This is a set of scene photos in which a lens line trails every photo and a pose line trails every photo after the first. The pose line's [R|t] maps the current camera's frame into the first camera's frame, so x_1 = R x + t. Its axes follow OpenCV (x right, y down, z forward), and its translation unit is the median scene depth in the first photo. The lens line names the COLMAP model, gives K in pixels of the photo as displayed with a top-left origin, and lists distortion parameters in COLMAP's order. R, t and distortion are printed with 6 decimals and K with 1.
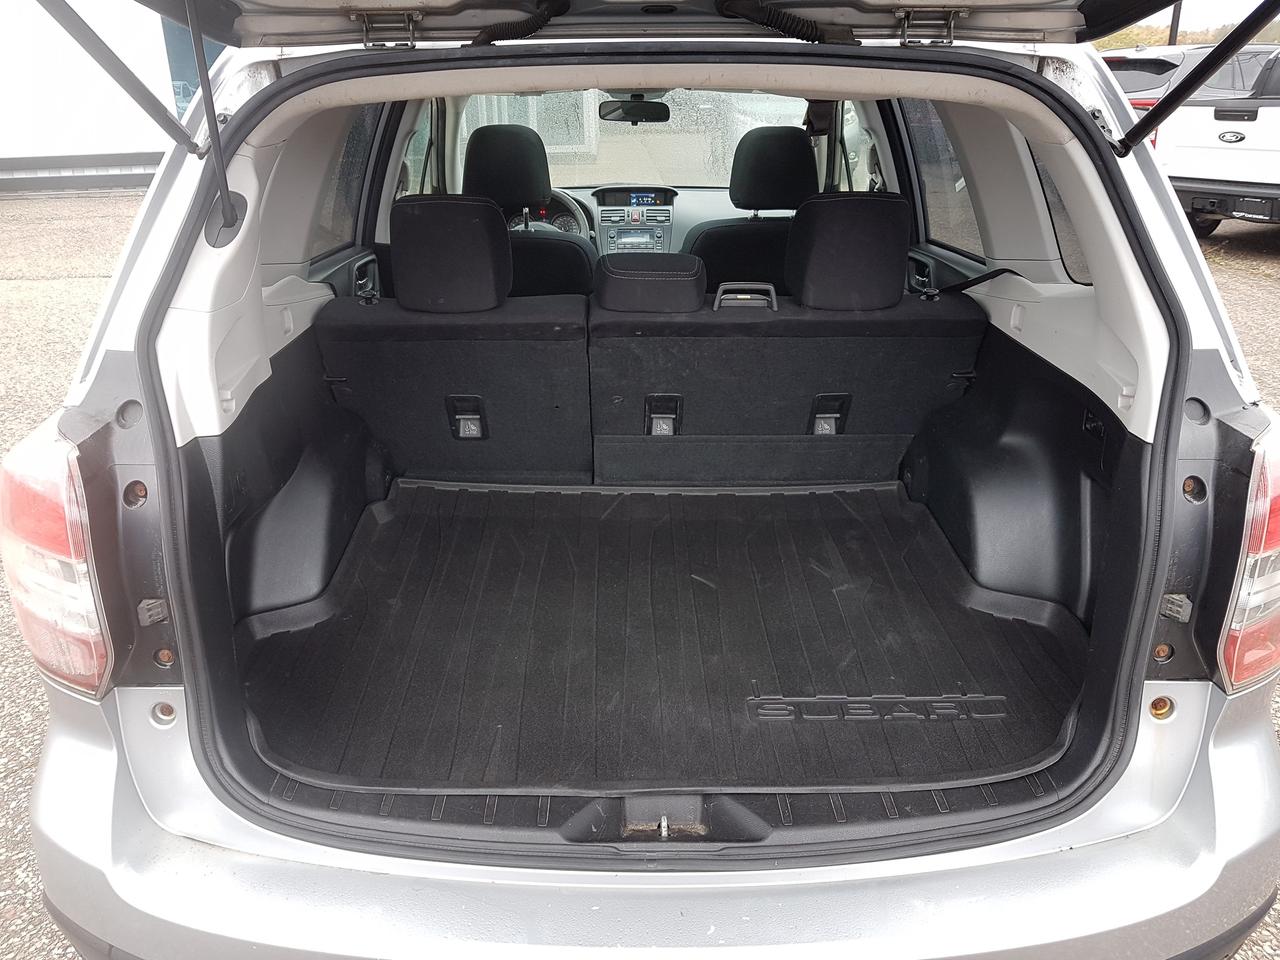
lens RADIAL K [[1001.1, 0, 639.0], [0, 1001.1, 478.8], [0, 0, 1]] dist [-0.036116, 0.020208]
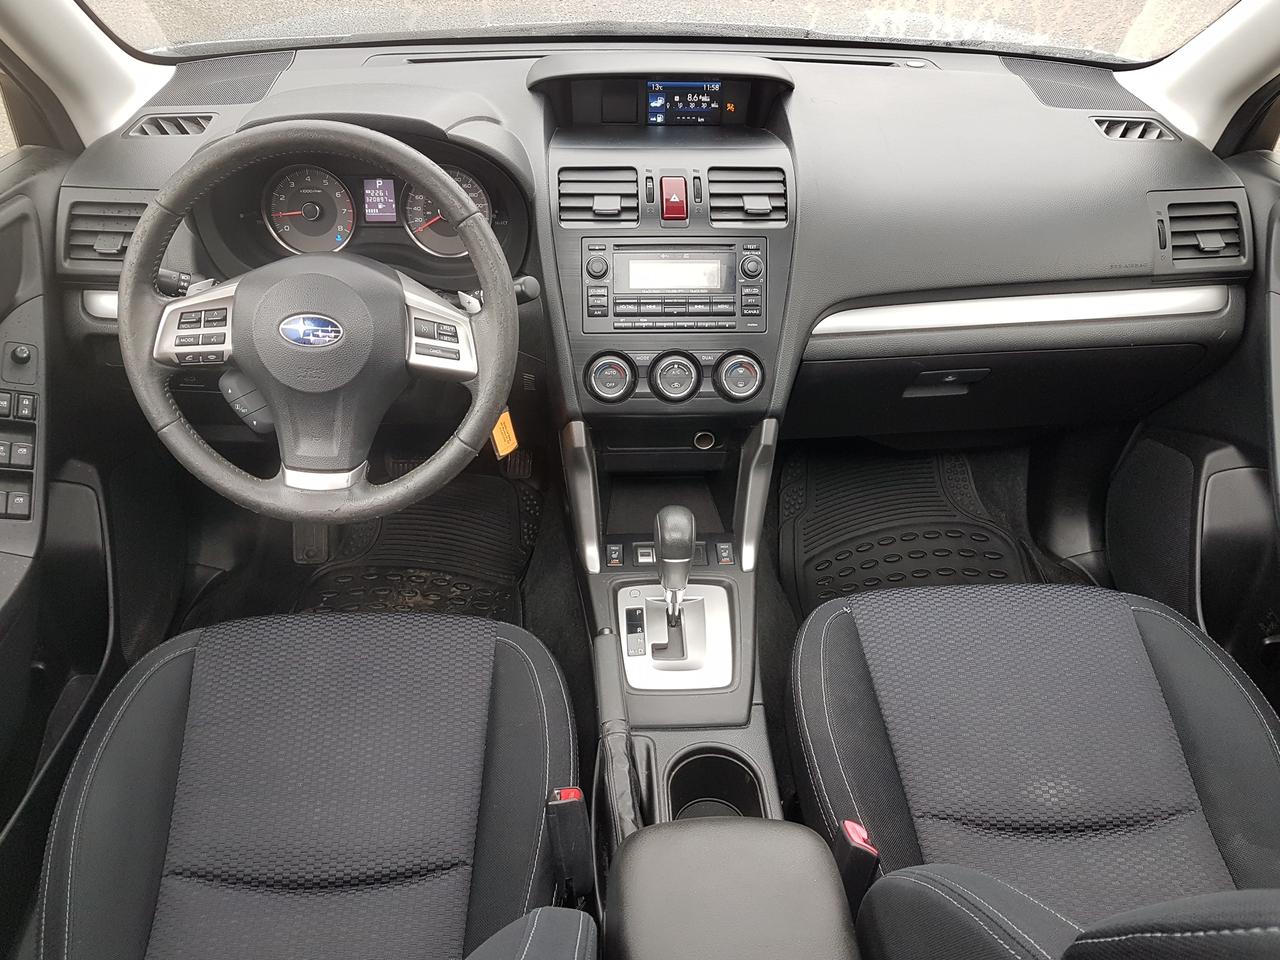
lens RADIAL K [[1001.1, 0, 641.0], [0, 1001.1, 514.1], [0, 0, 1]] dist [-0.036116, 0.020208]
pose [[0.998971, -0.004658, 0.045119, -0.027140], [-0.008464, 0.958101, 0.286305, -0.254173], [-0.044562, -0.286392, 0.957076, 0.677461]]
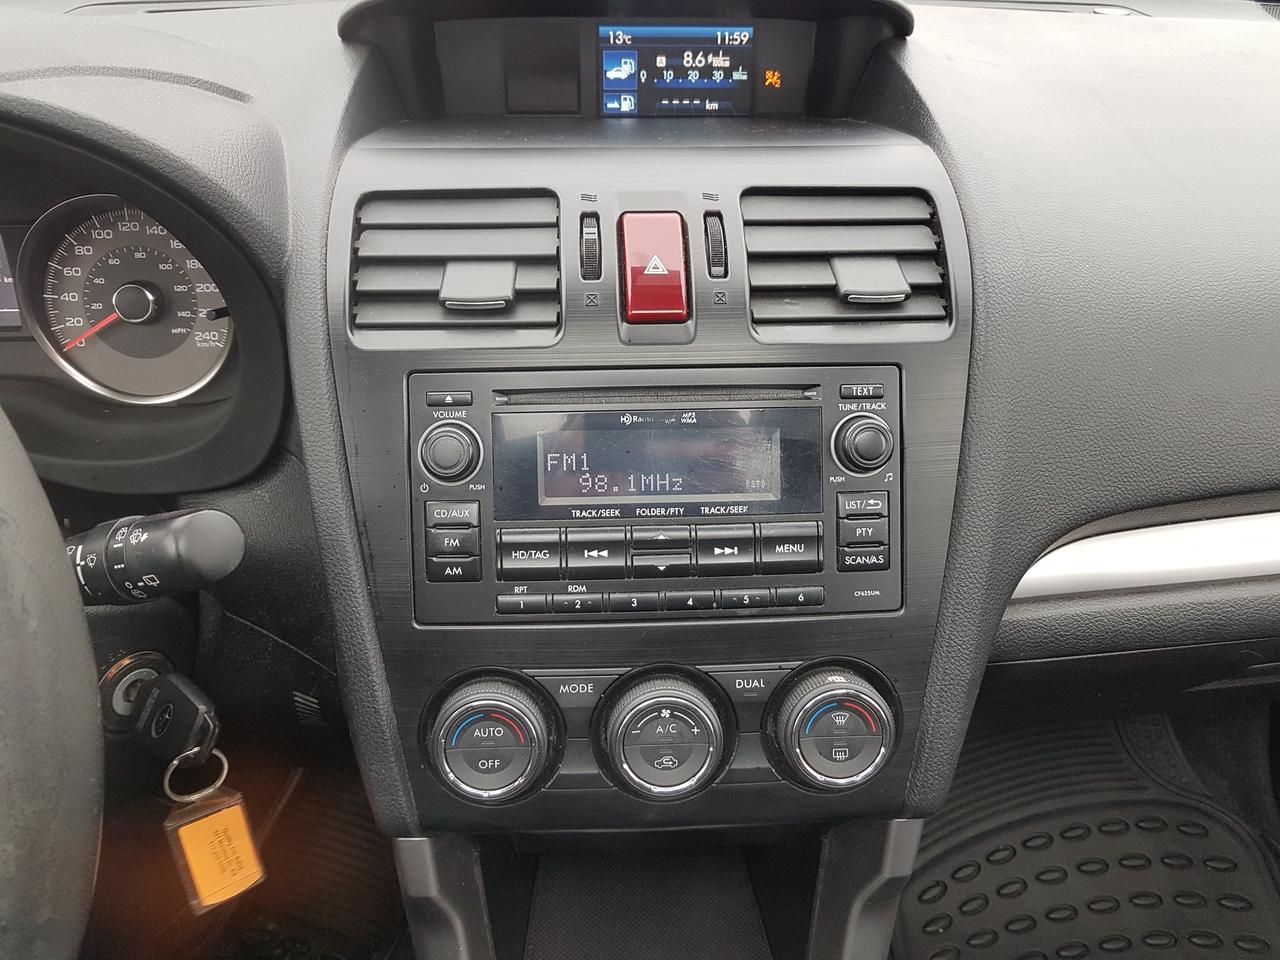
lens RADIAL K [[1001.1, 0, 640.5], [0, 1001.1, 481.3], [0, 0, 1]] dist [-0.036116, 0.020208]
pose [[0.998711, -0.012356, 0.049227, -0.010905], [0.002435, 0.980462, 0.196694, -0.257730], [-0.050695, -0.196321, 0.979228, 0.873175]]
